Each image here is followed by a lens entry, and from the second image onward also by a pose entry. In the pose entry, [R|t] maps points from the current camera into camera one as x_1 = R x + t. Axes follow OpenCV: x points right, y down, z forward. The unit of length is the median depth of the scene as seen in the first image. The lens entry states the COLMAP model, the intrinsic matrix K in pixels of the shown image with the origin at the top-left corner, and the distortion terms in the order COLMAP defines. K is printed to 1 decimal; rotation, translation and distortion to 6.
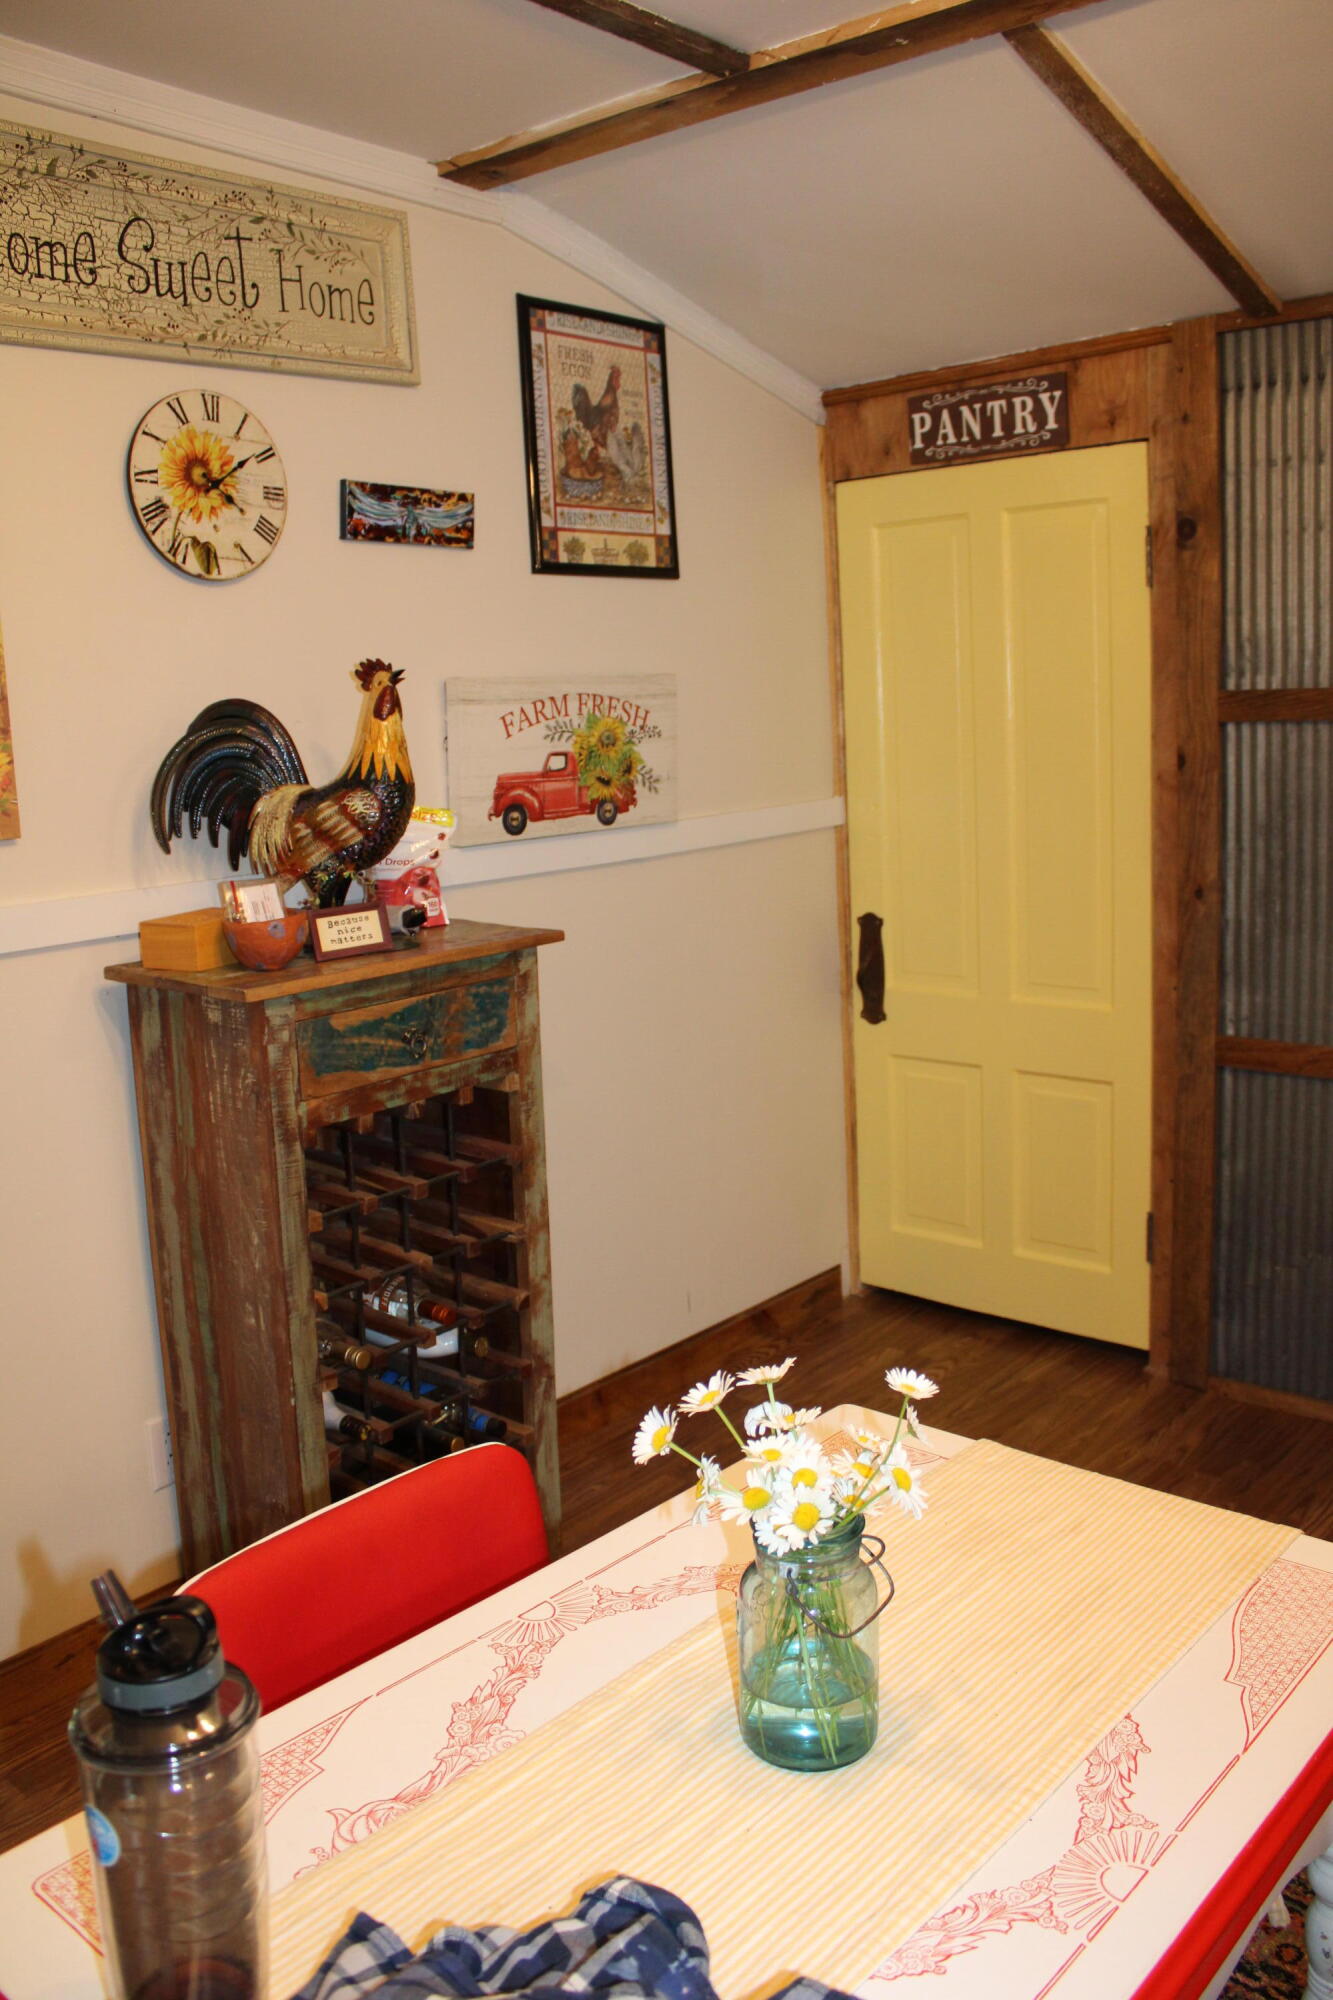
lens RADIAL K [[1673.6, 0, 669.5], [0, 1673.6, 1010.2], [0, 0, 1]] dist [-0.162306, 0.152752]
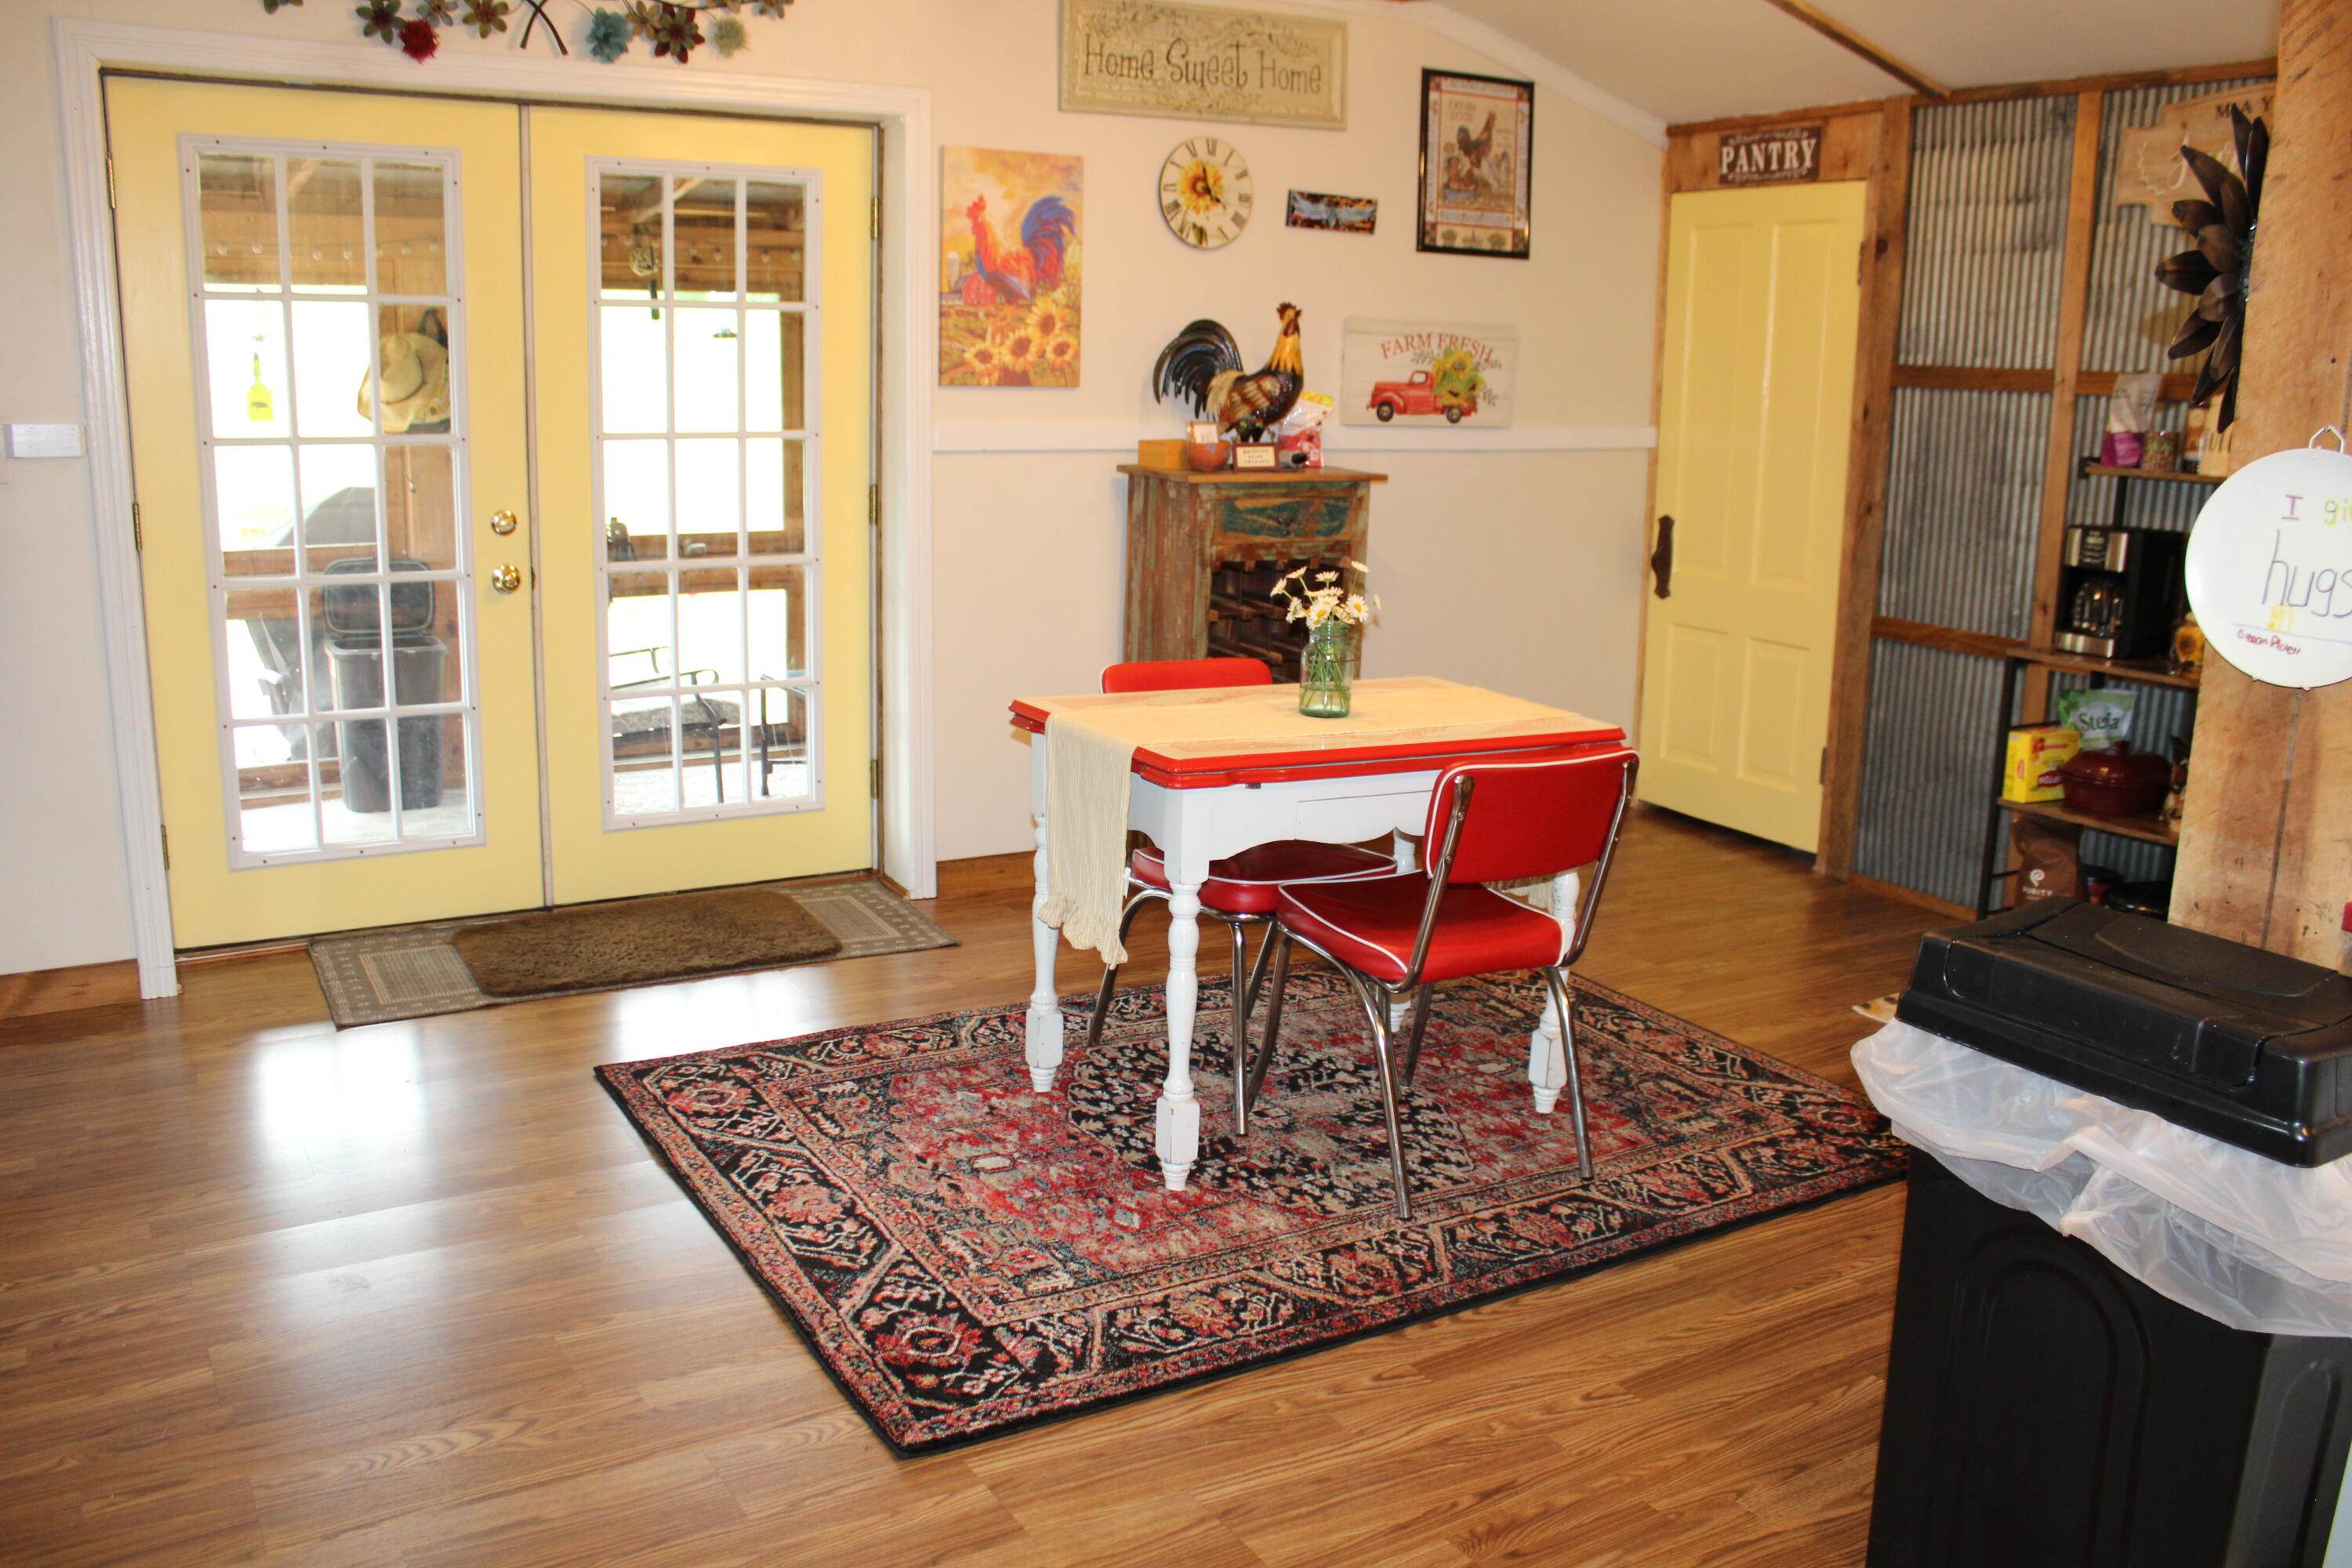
lens RADIAL K [[1913.8, 0, 1167.4], [0, 1913.8, 807.6], [0, 0, 1]] dist [-0.179123, 0.147321]
pose [[0.945892, 0.134333, -0.295371, 0.294634], [-0.117603, 0.990316, 0.073779, 0.148153], [0.302421, -0.035050, 0.952530, -0.770520]]
